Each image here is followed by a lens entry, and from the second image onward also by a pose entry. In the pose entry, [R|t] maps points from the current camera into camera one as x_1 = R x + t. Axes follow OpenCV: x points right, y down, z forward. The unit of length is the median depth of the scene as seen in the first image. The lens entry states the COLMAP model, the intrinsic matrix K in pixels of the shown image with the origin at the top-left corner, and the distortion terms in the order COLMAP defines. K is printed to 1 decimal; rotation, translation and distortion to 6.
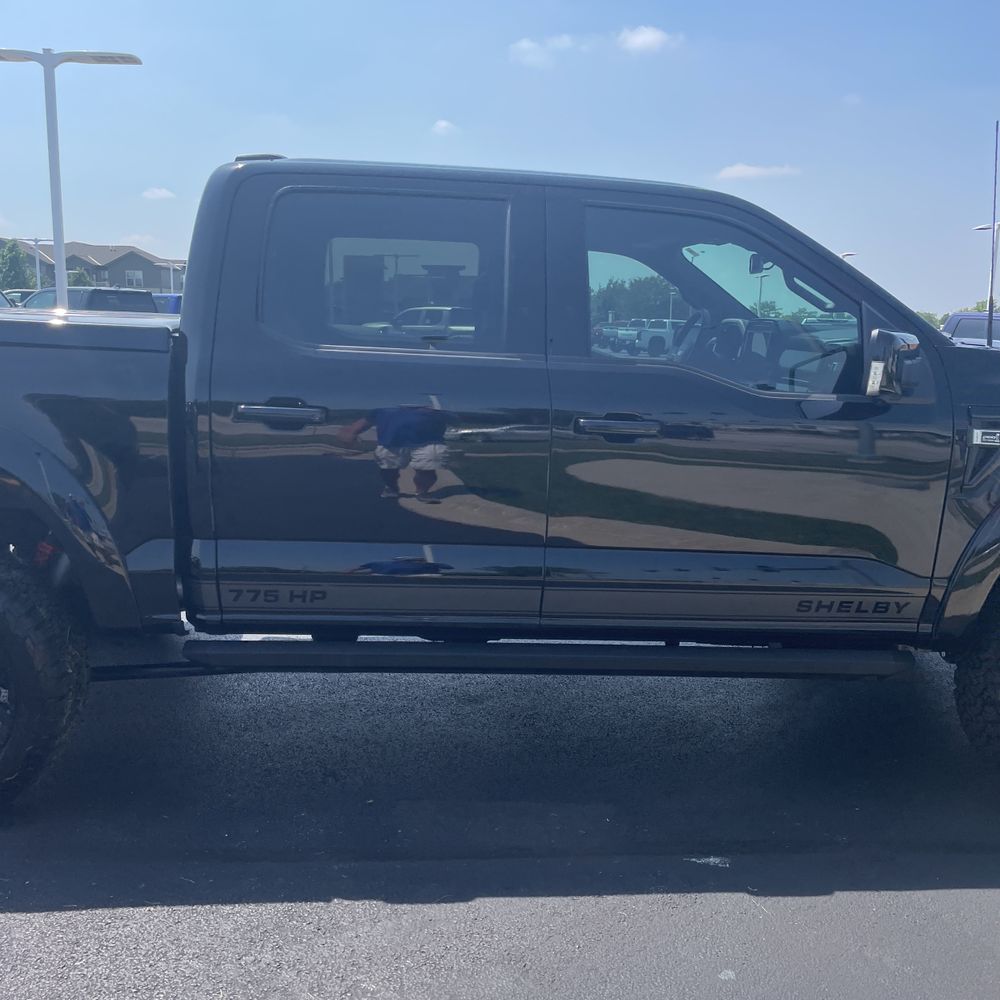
lens RADIAL K [[1025.1, 0, 503.1], [0, 1025.1, 490.3], [0, 0, 1]] dist [0.095908, -0.123605]
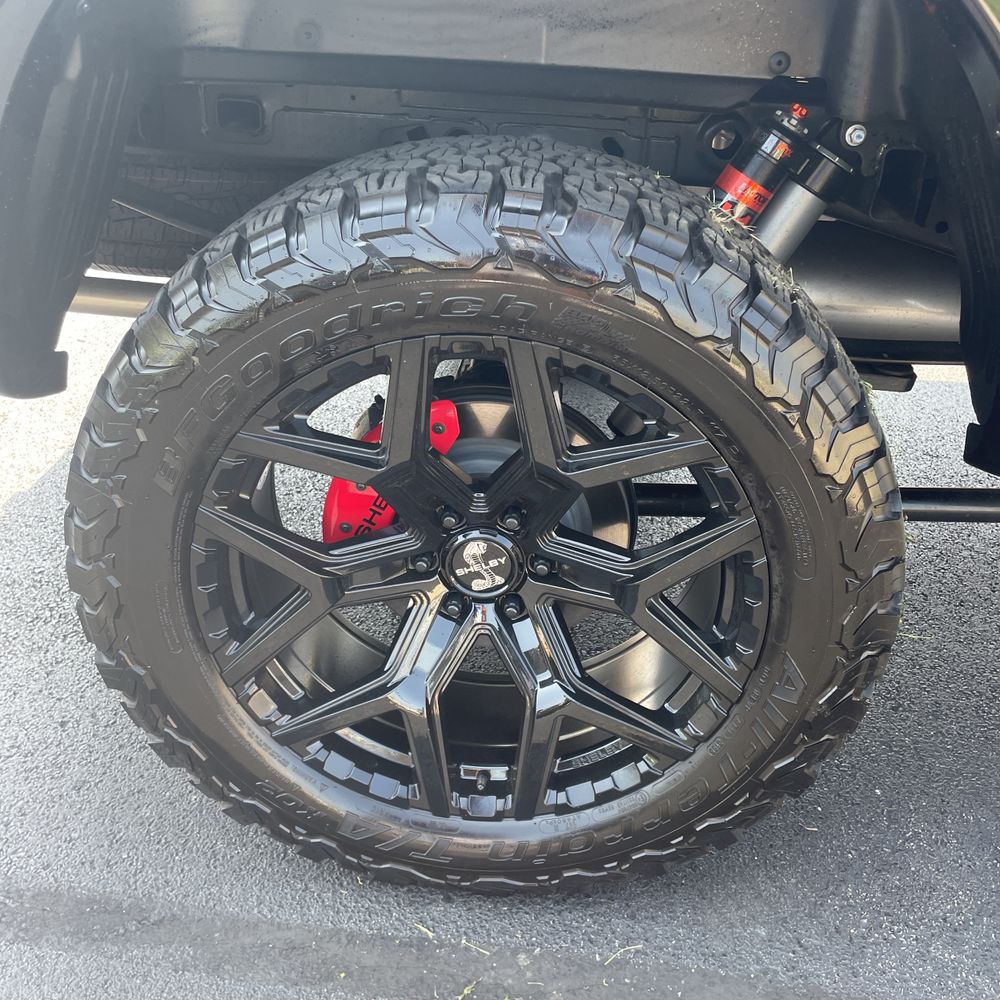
lens RADIAL K [[921.7, 0, 482.5], [0, 921.7, 501.0], [0, 0, 1]] dist [0.086481, -0.123643]
pose [[0.988498, 0.073745, -0.132033, -0.492595], [-0.026812, 0.944678, 0.326902, 0.053622], [0.148836, -0.319602, 0.935790, 0.661950]]
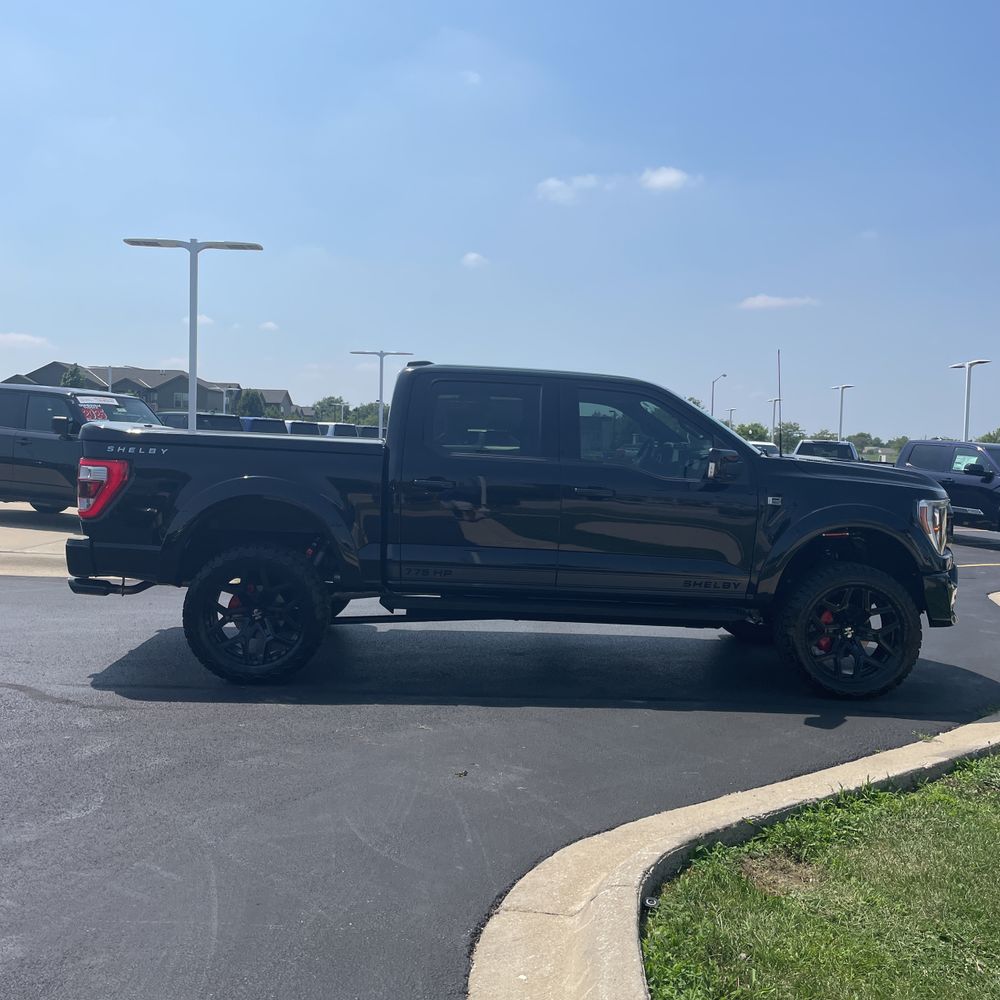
lens RADIAL K [[1025.1, 0, 503.1], [0, 1025.1, 490.3], [0, 0, 1]] dist [0.095908, -0.123605]
pose [[0.999664, 0.010523, -0.023684, -0.021042], [-0.013194, 0.993208, -0.115604, 0.166776], [0.022307, 0.115878, 0.993013, -1.009803]]
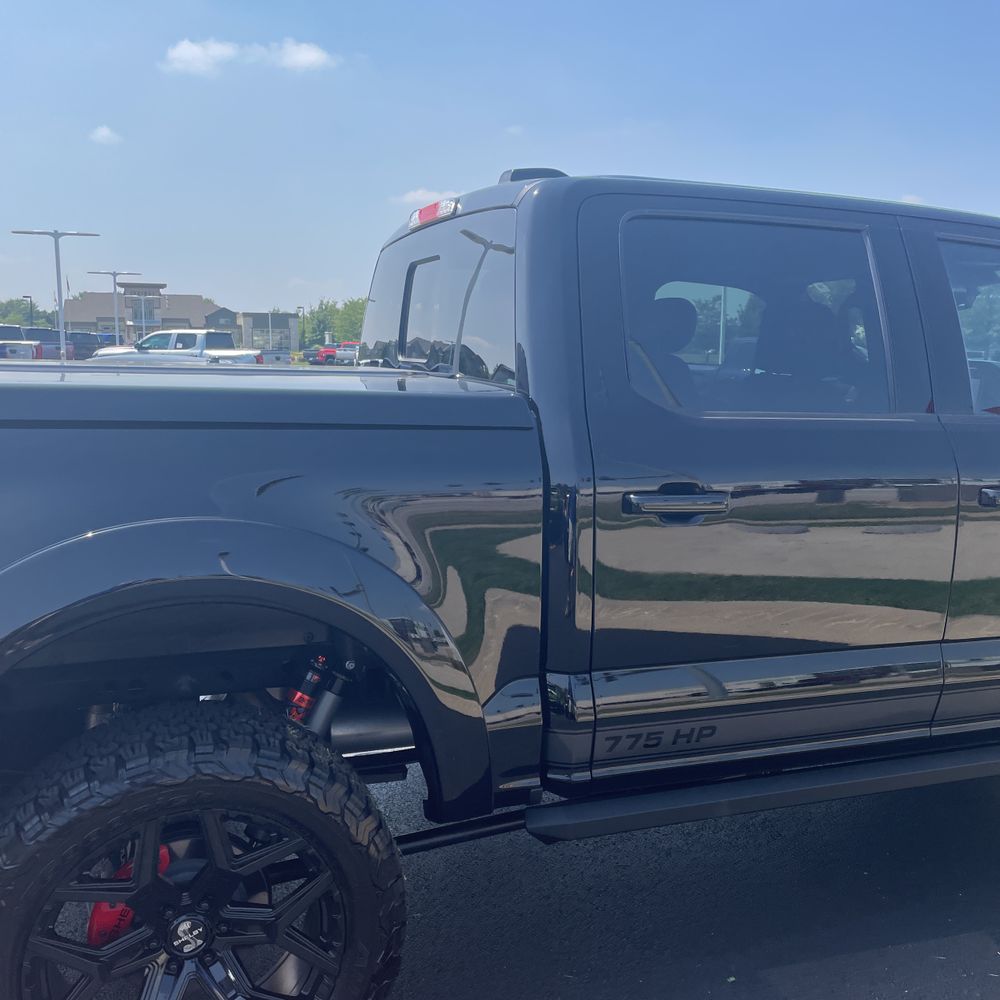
lens RADIAL K [[1024.0, 0, 500.0], [0, 1024.0, 500.0], [0, 0, 1]] dist [0.121585, -0.150653]
pose [[0.954320, -0.048209, 0.294871, -0.526937], [0.051004, 0.998697, -0.001789, -0.076716], [-0.294400, 0.016747, 0.955535, 0.280939]]
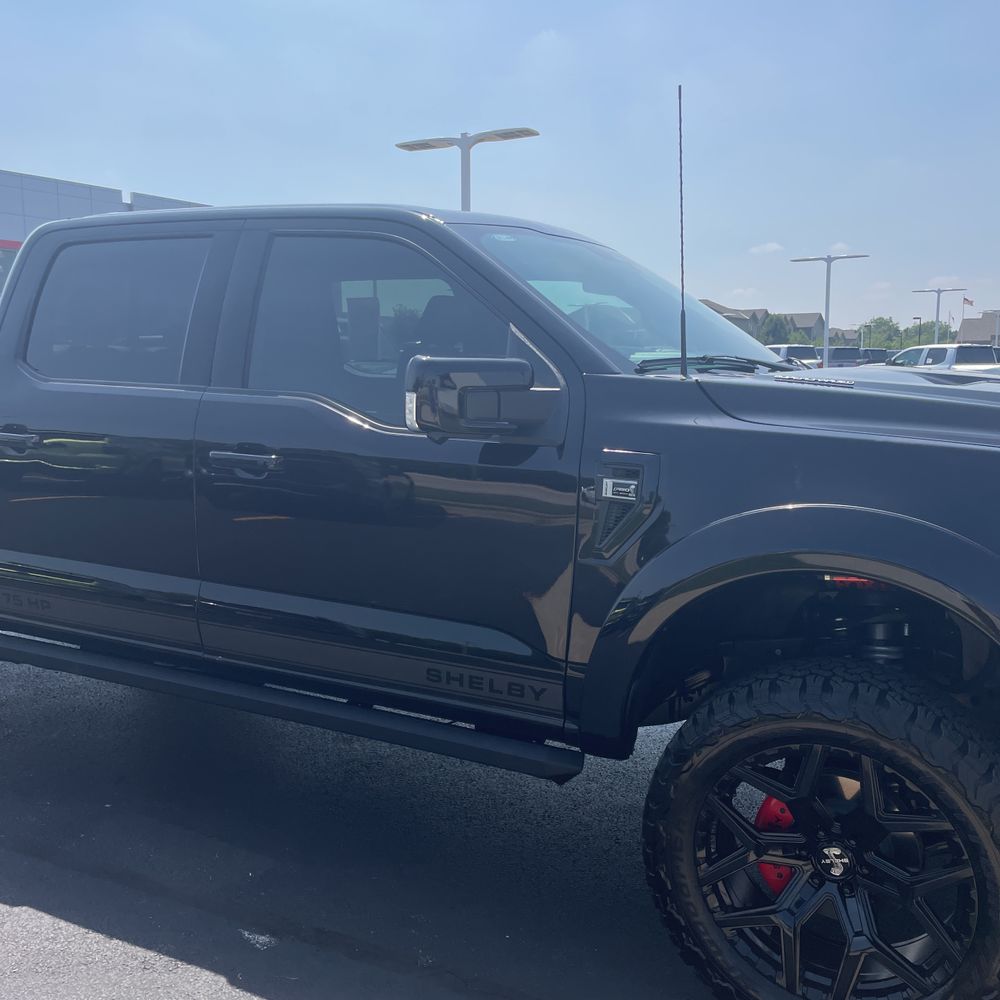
lens RADIAL K [[1022.7, 0, 503.4], [0, 1022.7, 487.9], [0, 0, 1]] dist [0.093198, -0.131371]
pose [[0.852106, 0.044228, -0.521497, 0.776797], [-0.068251, 0.997304, -0.026939, -0.024611], [0.518900, 0.058548, 0.852828, 0.290653]]
